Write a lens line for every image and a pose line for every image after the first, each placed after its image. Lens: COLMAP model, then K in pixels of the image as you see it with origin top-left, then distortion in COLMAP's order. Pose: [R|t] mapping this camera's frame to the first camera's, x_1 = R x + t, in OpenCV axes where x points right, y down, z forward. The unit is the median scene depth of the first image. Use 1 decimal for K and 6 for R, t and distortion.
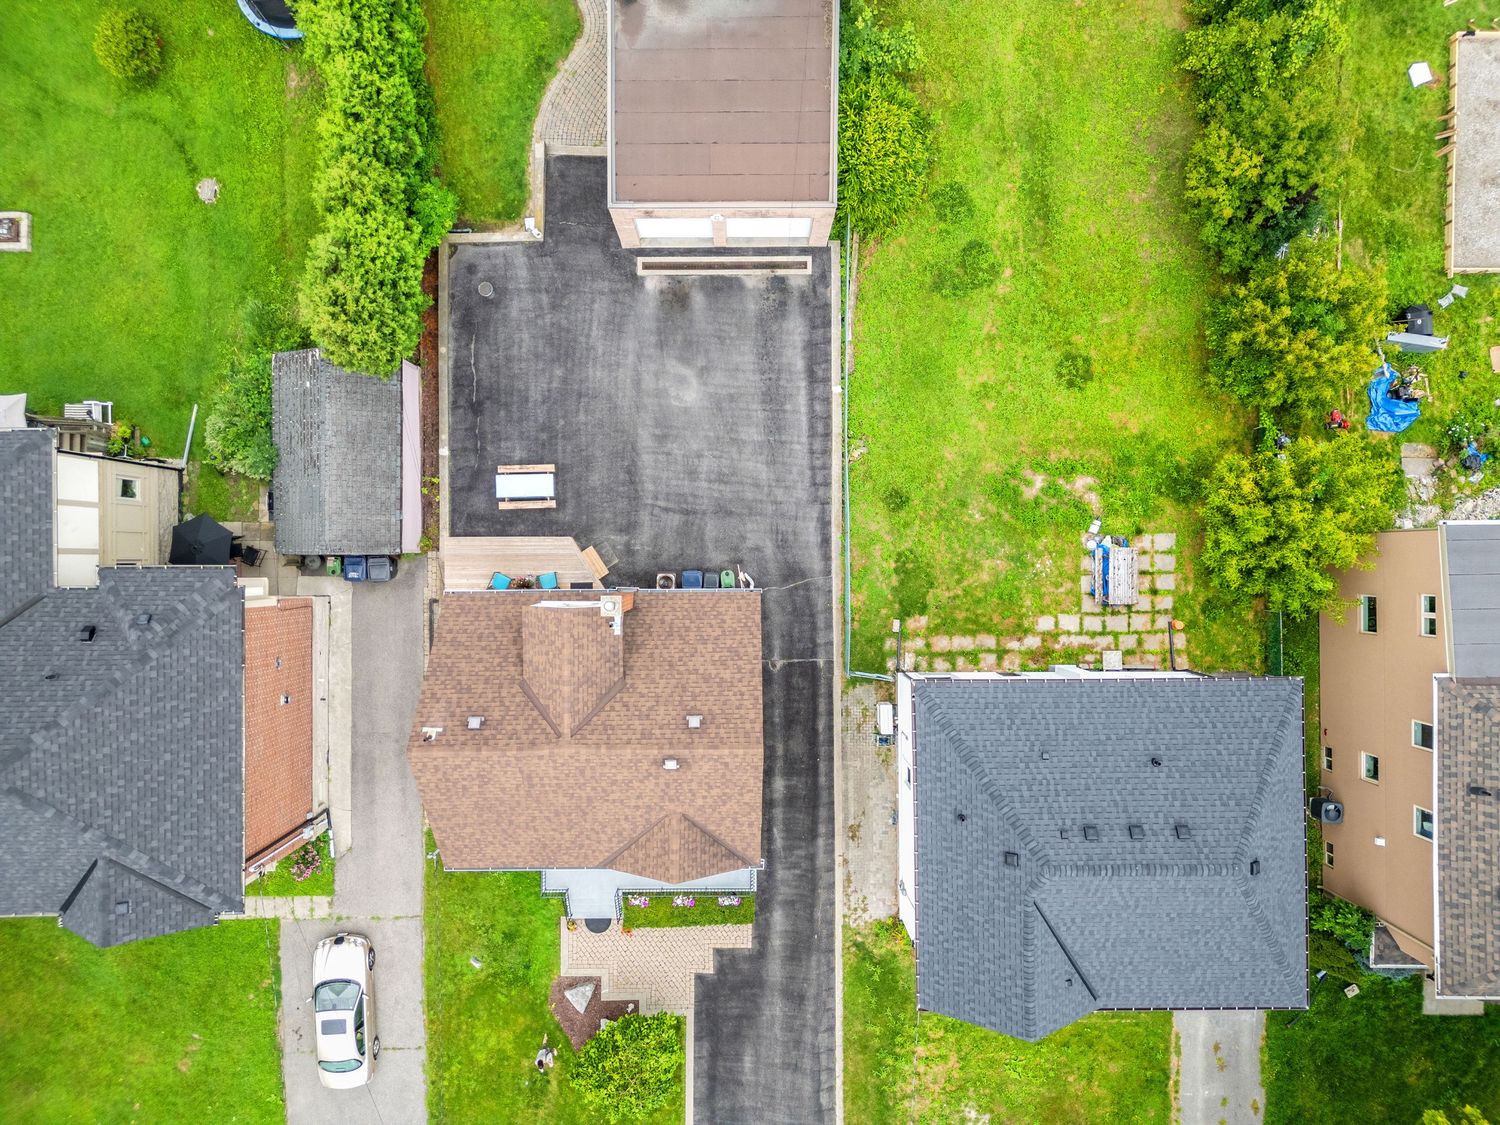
lens RADIAL K [[1048.5, 0, 747.5], [0, 1048.5, 565.6], [0, 0, 1]] dist [0.075649, -0.067709]
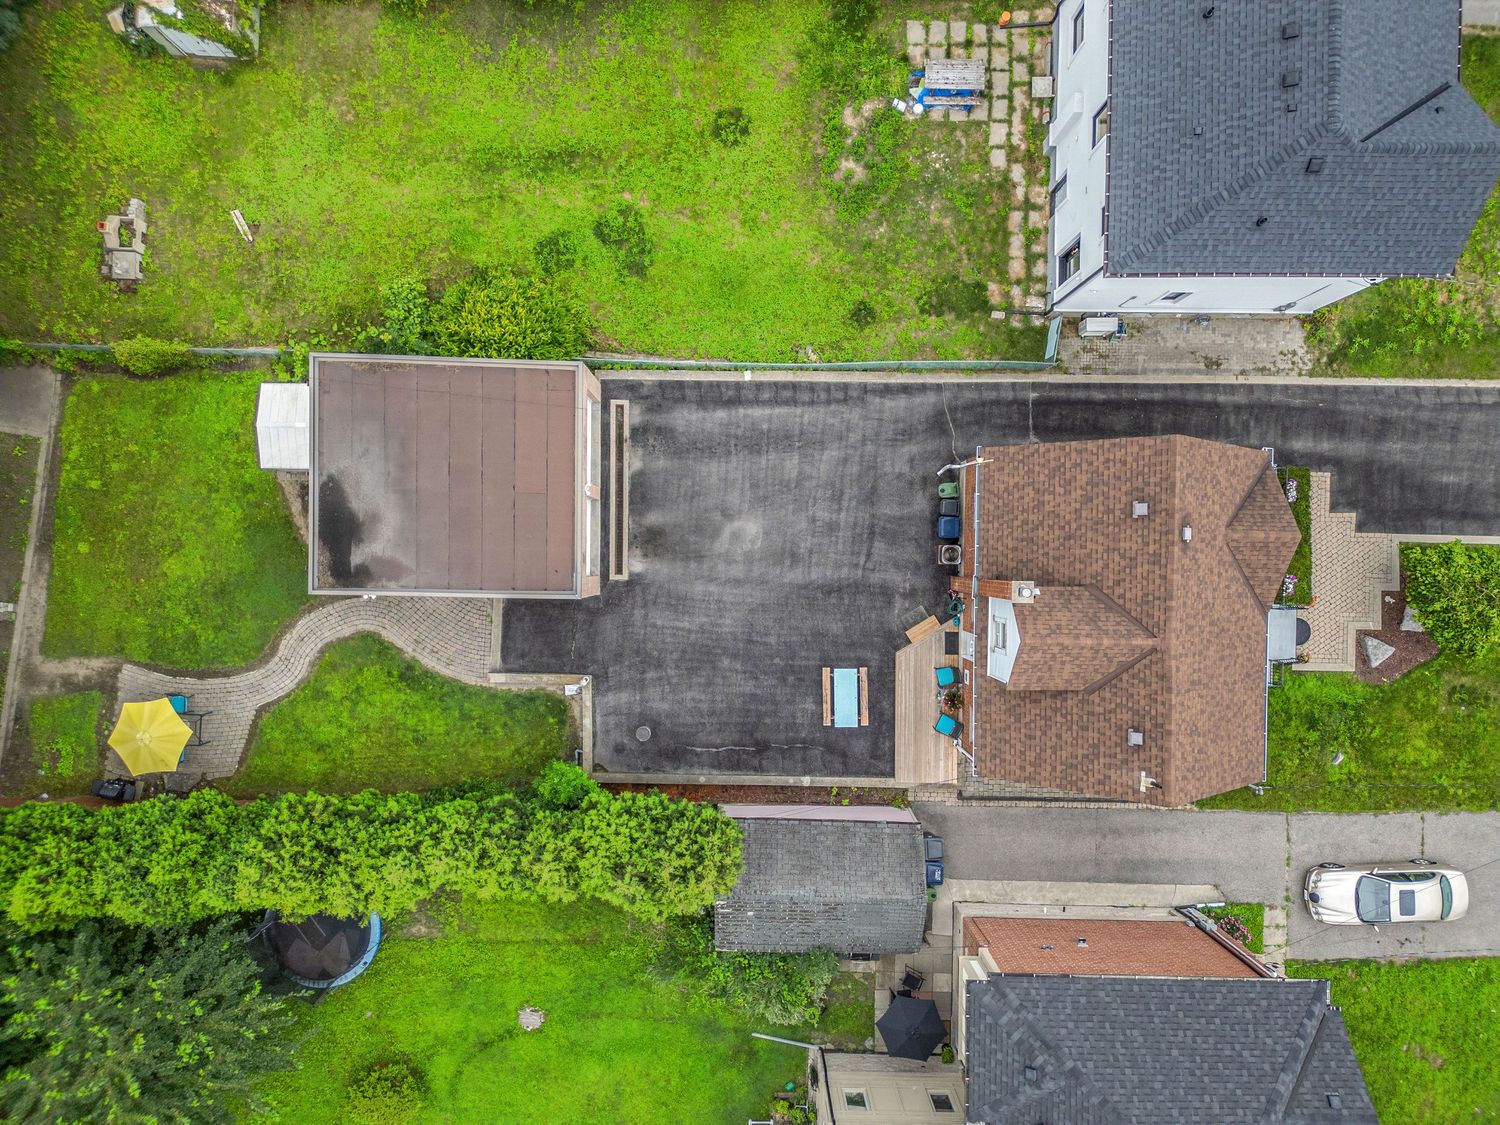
lens RADIAL K [[1048.5, 0, 747.5], [0, 1048.5, 565.6], [0, 0, 1]] dist [0.075649, -0.067709]
pose [[0.017339, -0.999771, -0.012563, -0.077698], [0.999848, 0.017312, 0.002269, -0.168264], [-0.002051, -0.012601, 0.999919, 0.034106]]
